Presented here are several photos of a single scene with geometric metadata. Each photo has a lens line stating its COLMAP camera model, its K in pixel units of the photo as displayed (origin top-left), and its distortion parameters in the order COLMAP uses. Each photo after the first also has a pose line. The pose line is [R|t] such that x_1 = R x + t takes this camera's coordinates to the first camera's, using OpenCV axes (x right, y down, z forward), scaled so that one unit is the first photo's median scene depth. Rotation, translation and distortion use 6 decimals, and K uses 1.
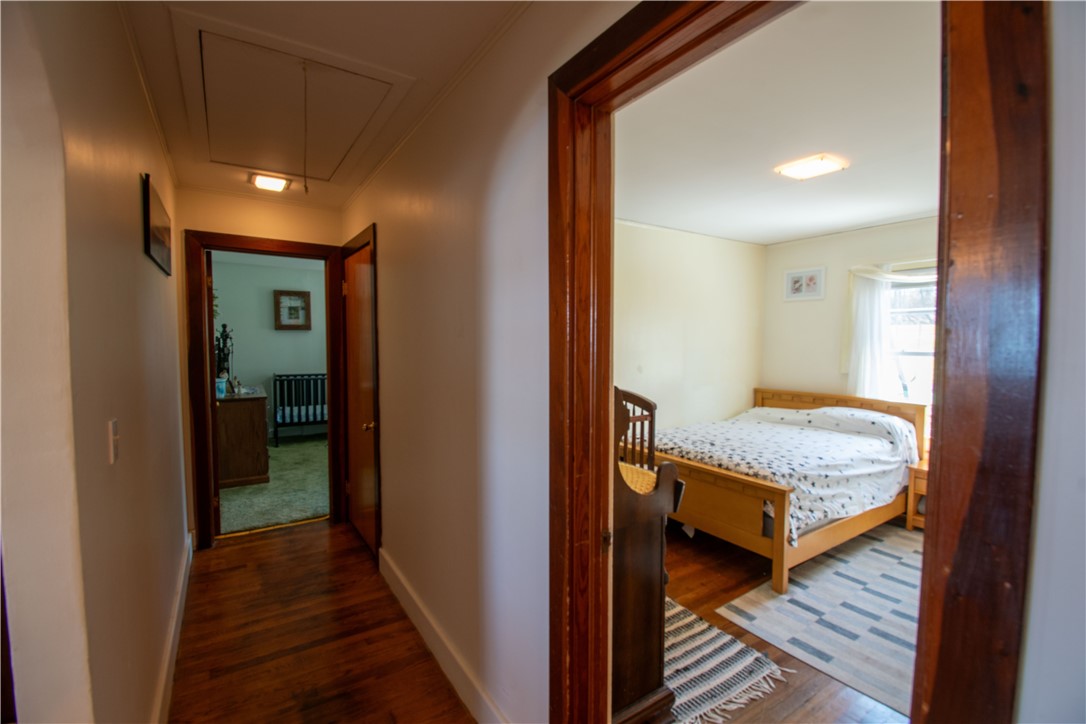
lens RADIAL K [[483.9, 0, 543.1], [0, 483.9, 363.2], [0, 0, 1]] dist [0.019206, -0.025393]
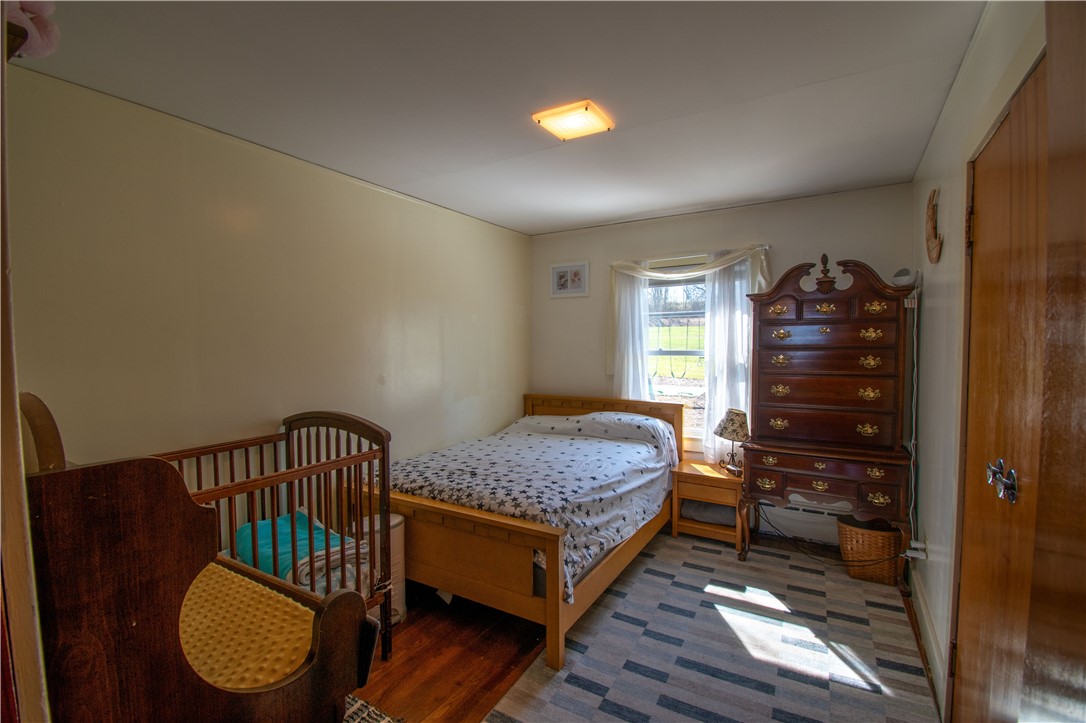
lens RADIAL K [[483.9, 0, 543.1], [0, 483.9, 362.7], [0, 0, 1]] dist [0.019206, -0.025393]
pose [[0.904705, -0.028361, 0.425093, 0.136289], [0.030777, 0.999526, 0.001184, -0.011096], [-0.424925, 0.012012, 0.905149, 0.267753]]
